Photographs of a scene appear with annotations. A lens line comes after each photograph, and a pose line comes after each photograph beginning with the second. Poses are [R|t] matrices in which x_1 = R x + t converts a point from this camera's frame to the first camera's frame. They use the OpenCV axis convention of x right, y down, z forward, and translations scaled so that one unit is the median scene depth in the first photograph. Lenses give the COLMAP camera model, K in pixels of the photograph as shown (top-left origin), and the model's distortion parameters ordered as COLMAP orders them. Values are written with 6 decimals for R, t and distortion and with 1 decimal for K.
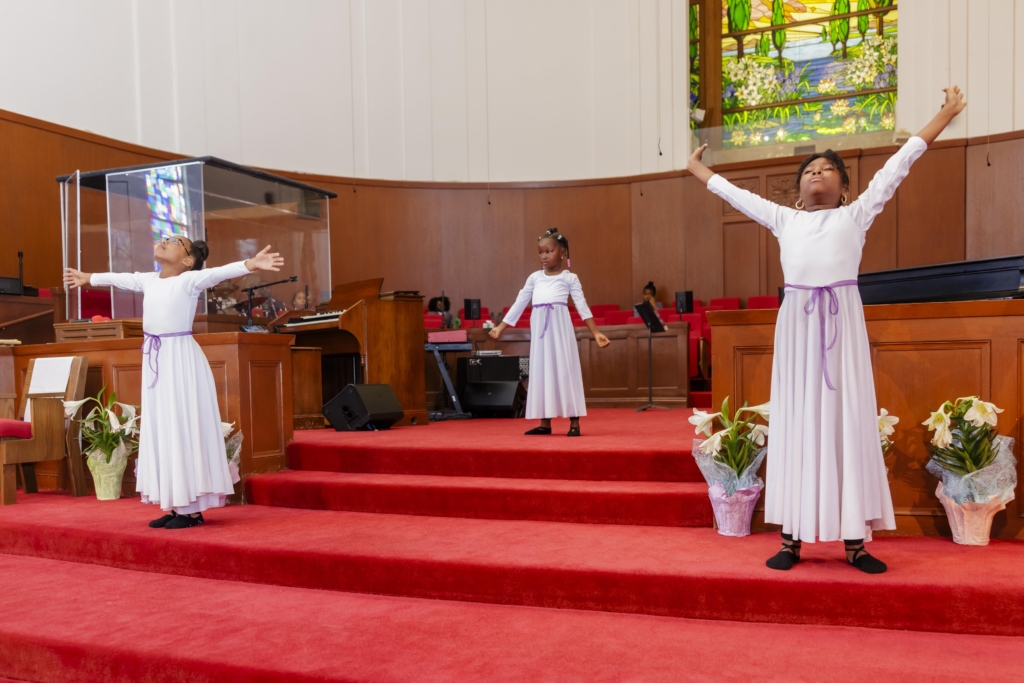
lens RADIAL K [[980.1, 0, 494.9], [0, 980.1, 416.7], [0, 0, 1]] dist [0.013382, 0.005534]
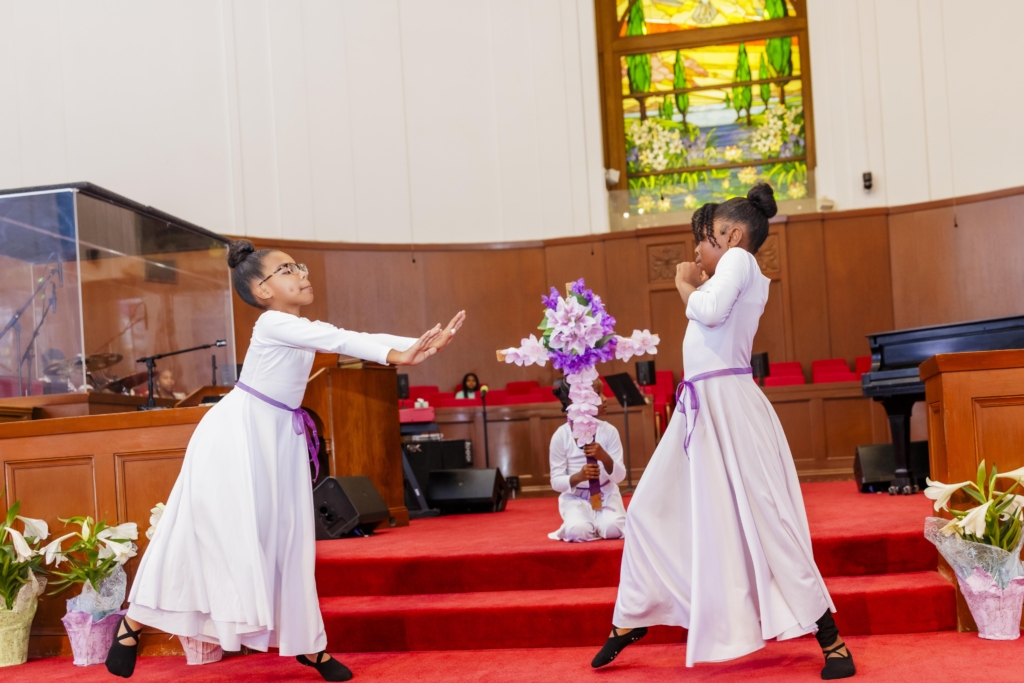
lens RADIAL K [[1042.3, 0, 621.9], [0, 1042.3, 438.8], [0, 0, 1]] dist [0.011908, 0.005654]
pose [[0.957002, -0.034186, 0.288060, -0.145156], [0.053885, 0.996699, -0.060731, -0.001401], [-0.285033, 0.073642, 0.955685, 0.148826]]
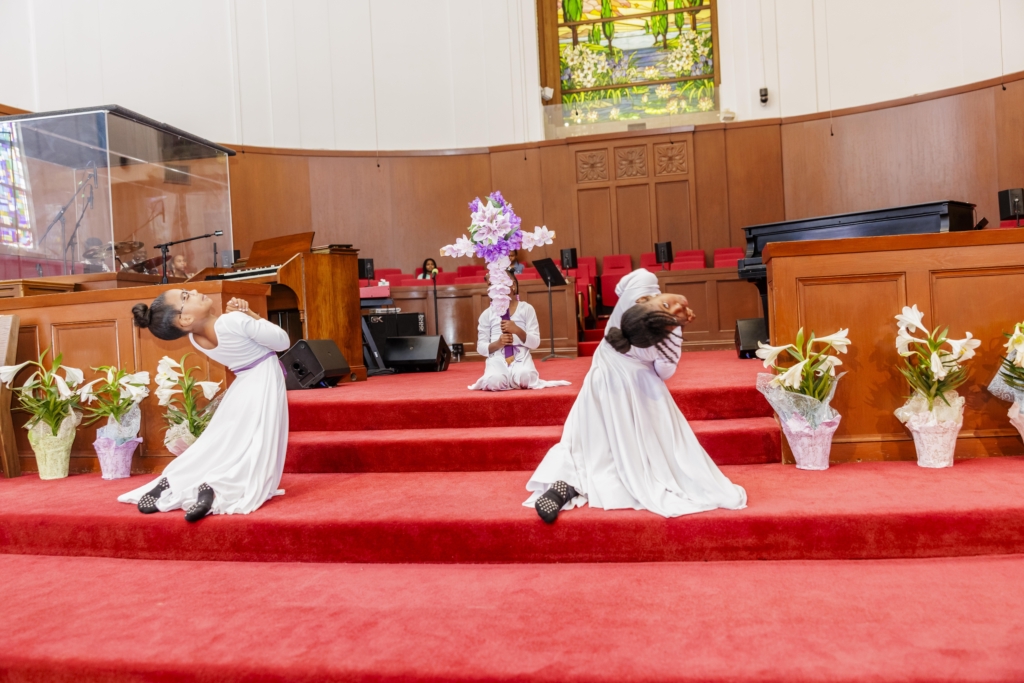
lens RADIAL K [[889.5, 0, 512.0], [0, 889.5, 335.4], [0, 0, 1]] dist [0.002350, 0.009378]
pose [[0.973019, -0.032021, 0.228492, -0.130134], [0.042577, 0.998234, -0.041421, 0.006189], [-0.226763, 0.050032, 0.972664, 0.103987]]
